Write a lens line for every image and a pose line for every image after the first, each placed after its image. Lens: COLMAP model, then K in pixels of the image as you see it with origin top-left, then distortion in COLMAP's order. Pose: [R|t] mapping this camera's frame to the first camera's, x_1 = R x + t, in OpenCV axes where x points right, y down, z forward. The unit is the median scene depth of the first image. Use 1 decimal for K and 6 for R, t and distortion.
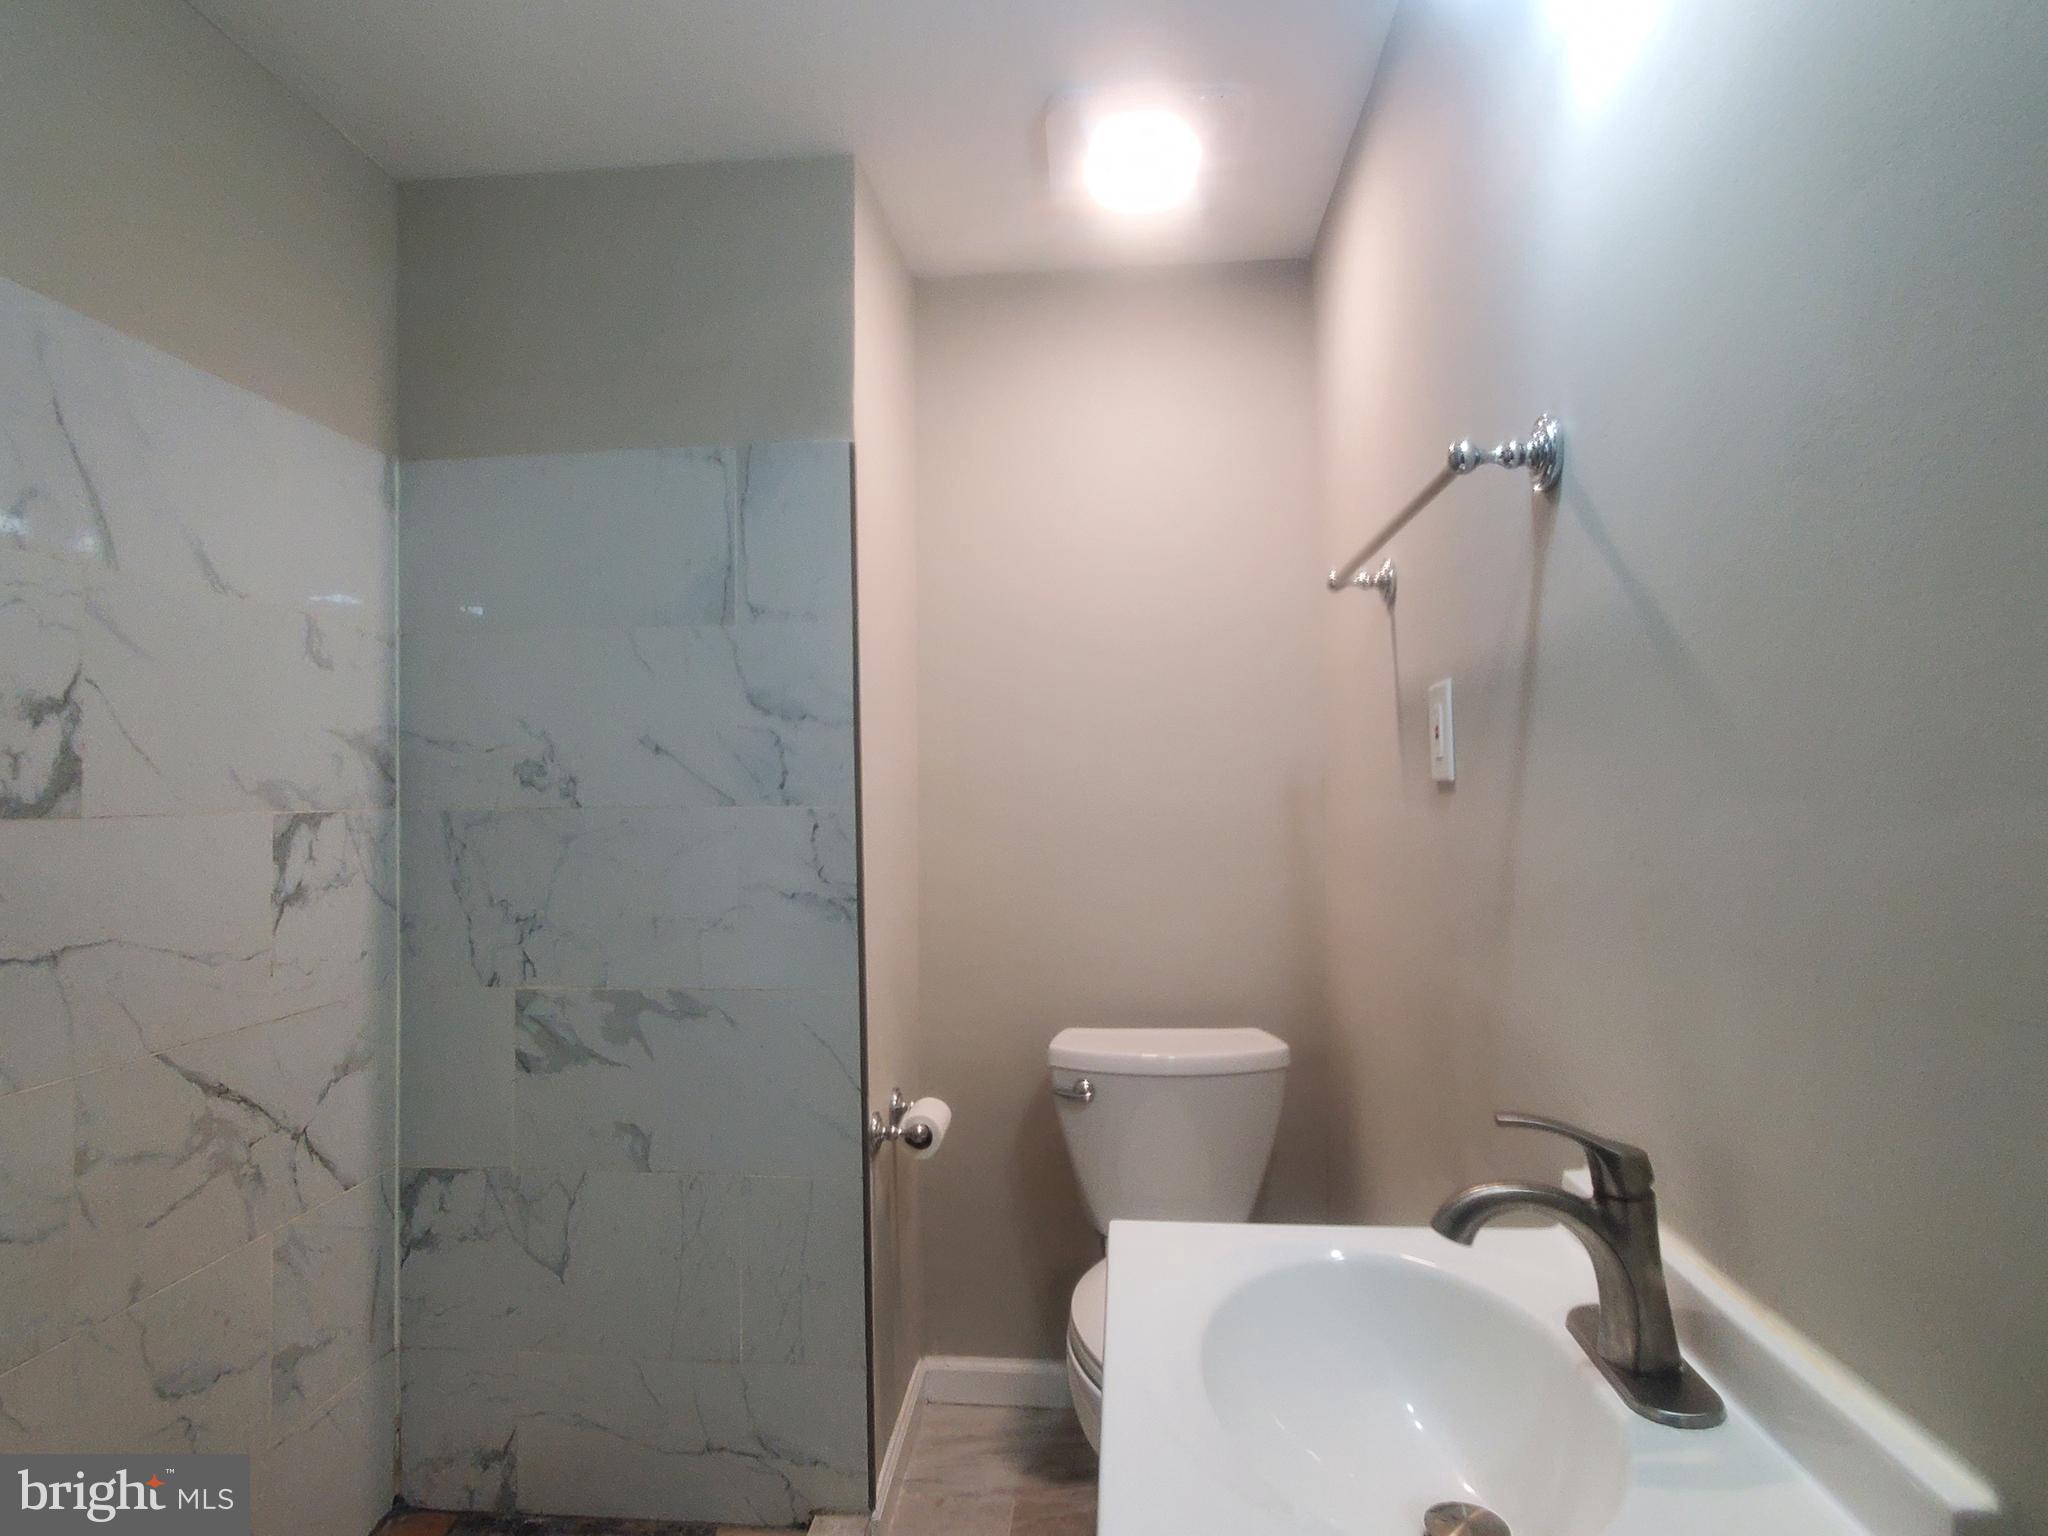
lens RADIAL K [[1104.1, 0, 1022.8], [0, 1104.1, 765.2], [0, 0, 1]] dist [0.000637, 0.000328]
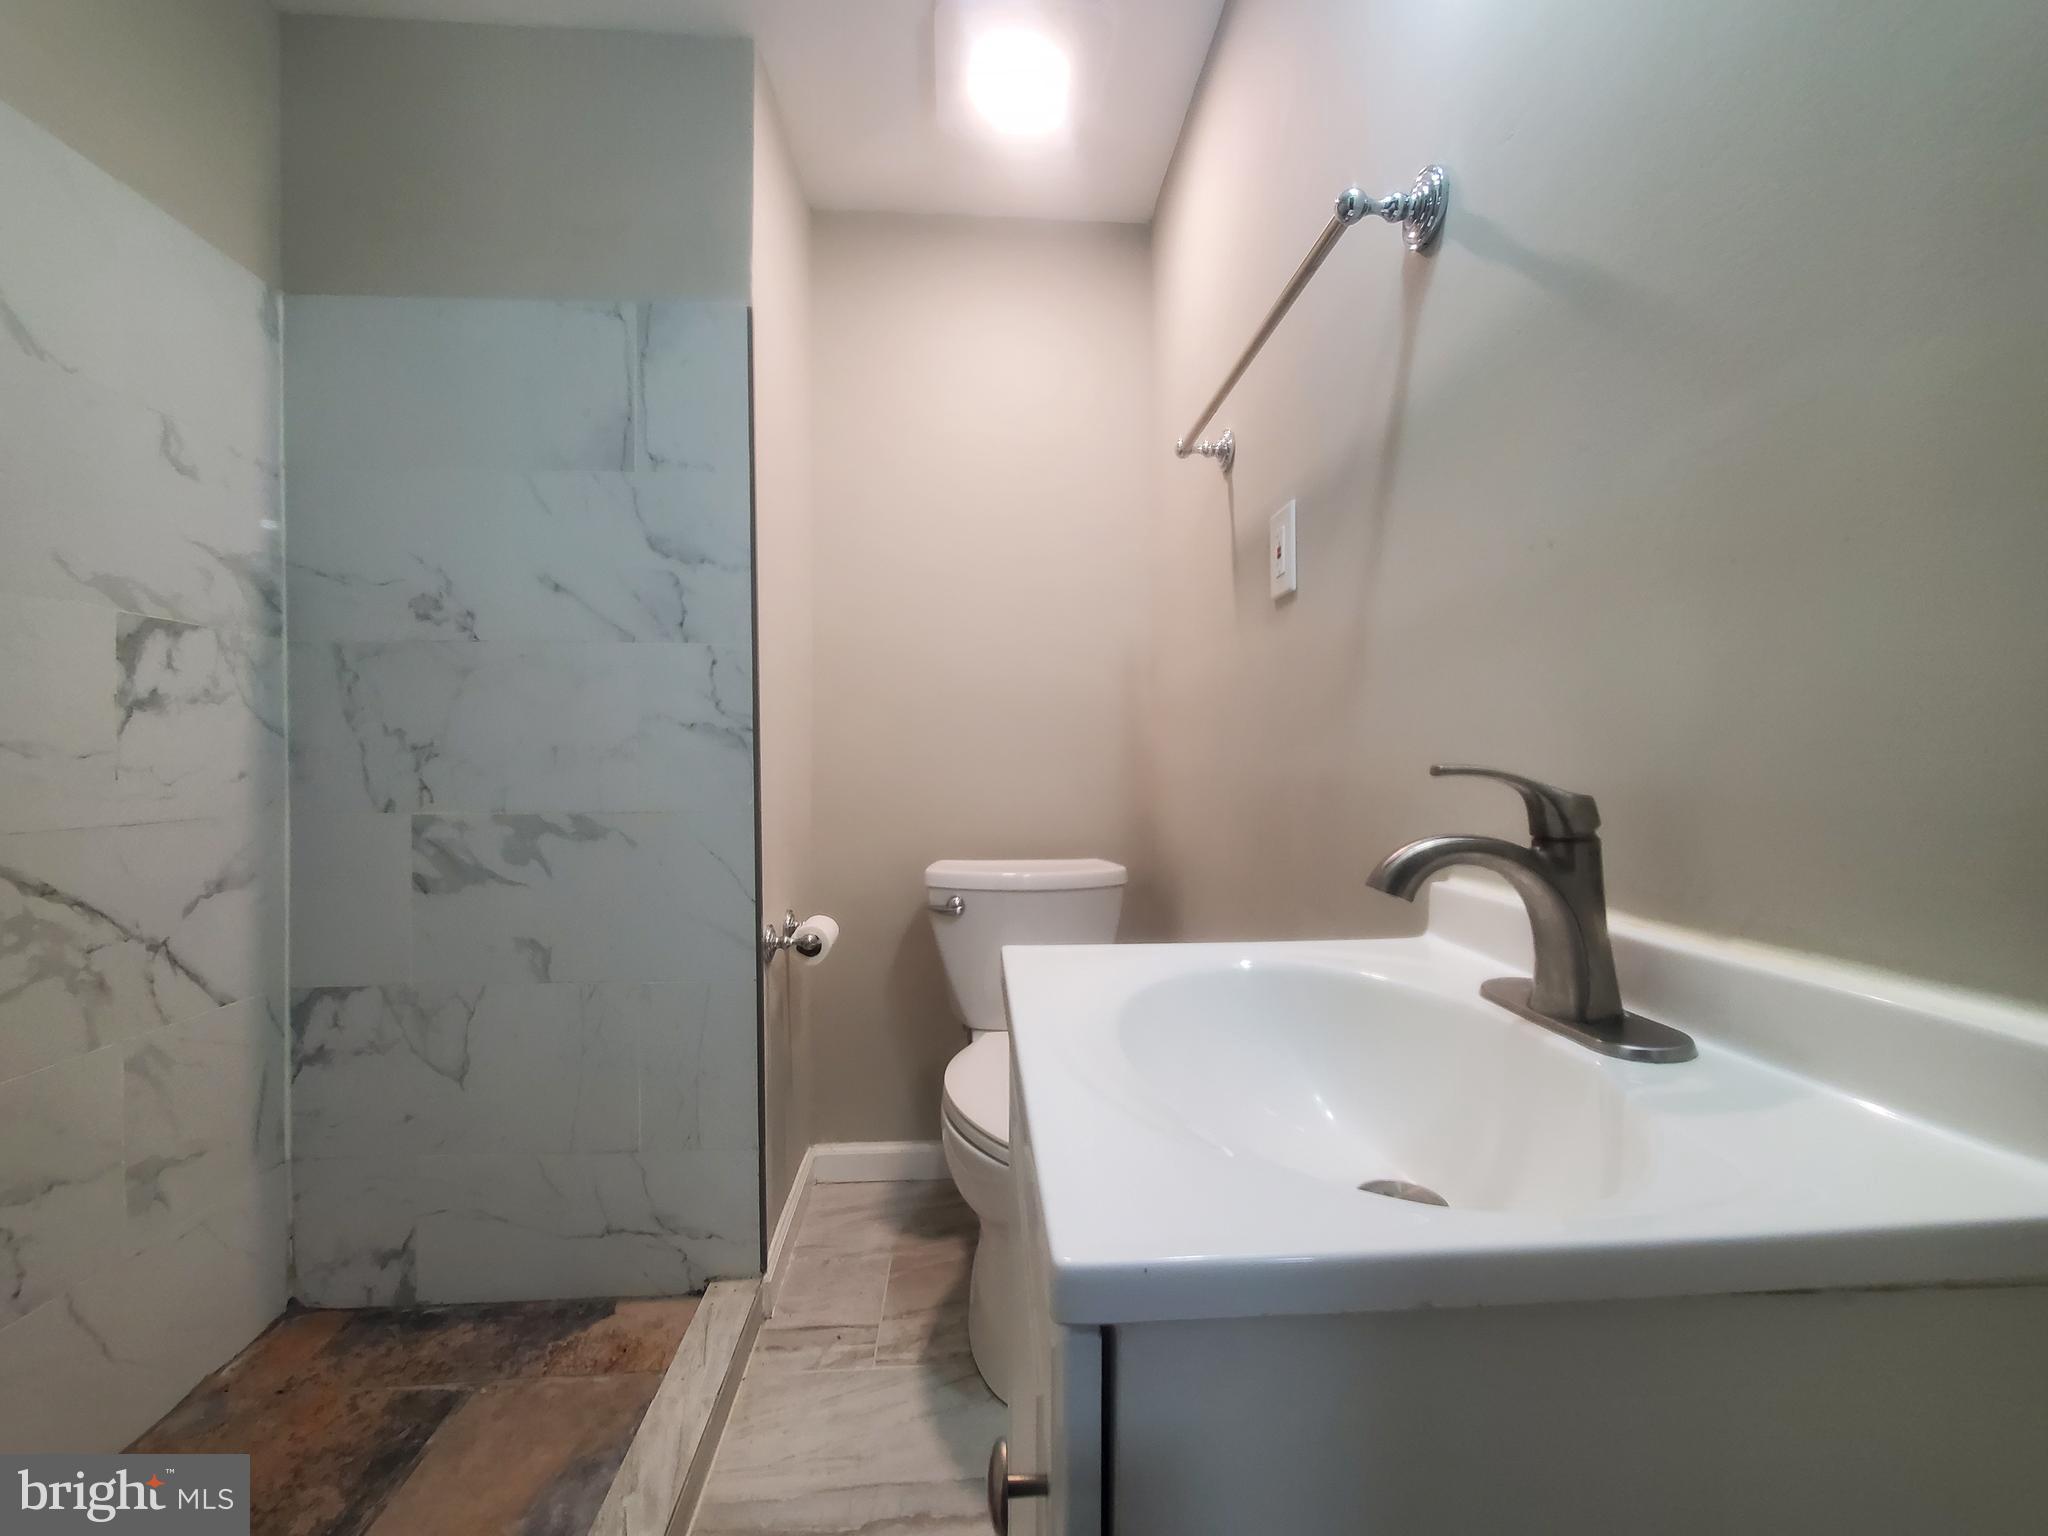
lens RADIAL K [[812.1, 0, 1024.1], [0, 812.1, 763.6], [0, 0, 1]] dist [0.001548, -0.002303]
pose [[0.987723, 0.010341, 0.155870, -0.008860], [-0.015332, 0.999406, 0.030856, 0.124406], [-0.155459, -0.032867, 0.987295, 0.157508]]
